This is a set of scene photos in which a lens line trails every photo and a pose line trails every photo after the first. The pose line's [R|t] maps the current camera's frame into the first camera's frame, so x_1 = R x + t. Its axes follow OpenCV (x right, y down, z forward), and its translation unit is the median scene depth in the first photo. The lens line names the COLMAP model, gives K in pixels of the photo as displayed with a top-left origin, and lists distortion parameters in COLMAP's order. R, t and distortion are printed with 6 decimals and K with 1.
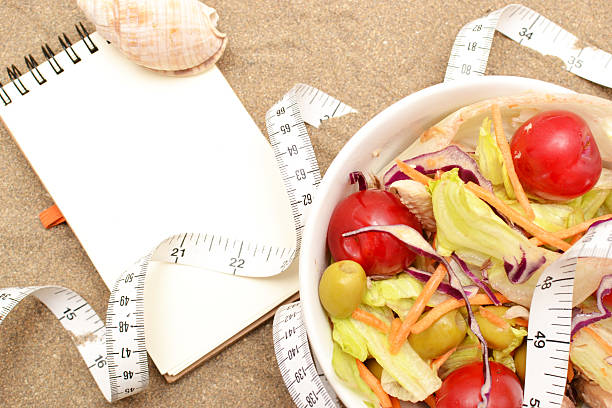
lens RADIAL K [[926.7, 0, 306.5], [0, 926.7, 201.2], [0, 0, 1]] dist [-0.020005, 0.000000]
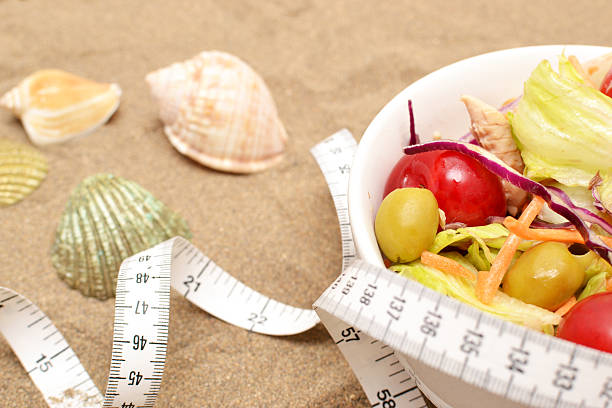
lens RADIAL K [[926.7, 0, 281.1], [0, 926.7, 187.4], [0, 0, 1]] dist [-0.020005, 0.000000]
pose [[0.997679, -0.005412, -0.067881, -0.011350], [-0.042441, 0.730128, -0.681991, 0.587539], [0.053253, 0.683289, 0.728203, 0.424211]]
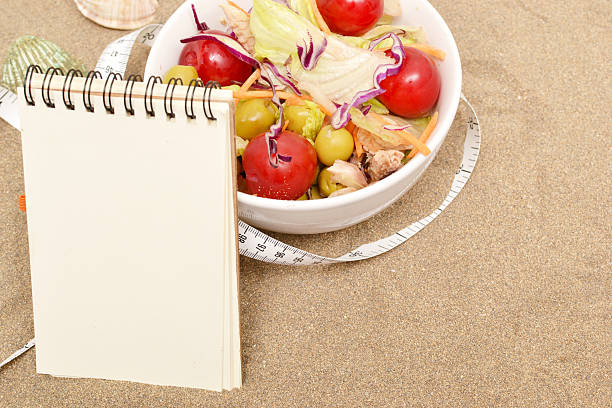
lens RADIAL K [[926.7, 0, 298.5], [0, 926.7, 177.8], [0, 0, 1]] dist [-0.020005, 0.000000]
pose [[0.993642, 0.007114, -0.112365, 0.344452], [-0.059836, 0.878759, -0.473499, 0.795543], [0.095374, 0.477212, 0.873598, -0.038242]]
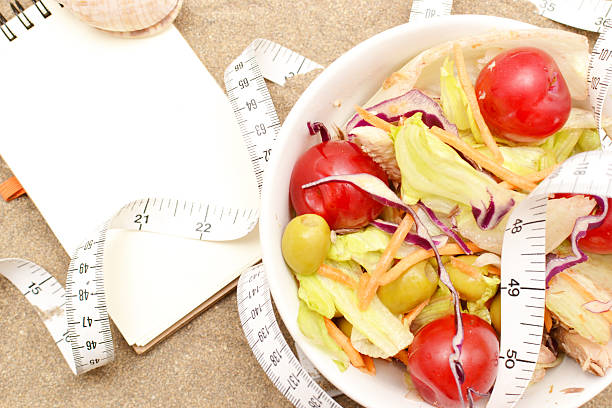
lens RADIAL K [[926.7, 0, 310.7], [0, 926.7, 205.4], [0, 0, 1]] dist [-0.020005, 0.000000]
pose [[0.998978, -0.043276, -0.013077, 0.057467], [0.043344, 0.999048, 0.004891, 0.049810], [0.012853, -0.005453, 0.999903, 0.040772]]
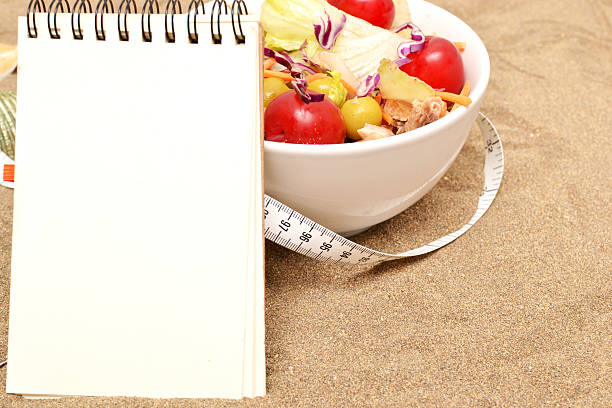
lens RADIAL K [[926.7, 0, 284.1], [0, 926.7, 187.2], [0, 0, 1]] dist [-0.020005, 0.000000]
pose [[0.998553, -0.044884, -0.029612, 0.191257], [0.006641, 0.649418, -0.760403, 1.078751], [0.053360, 0.759106, 0.648776, 0.347179]]
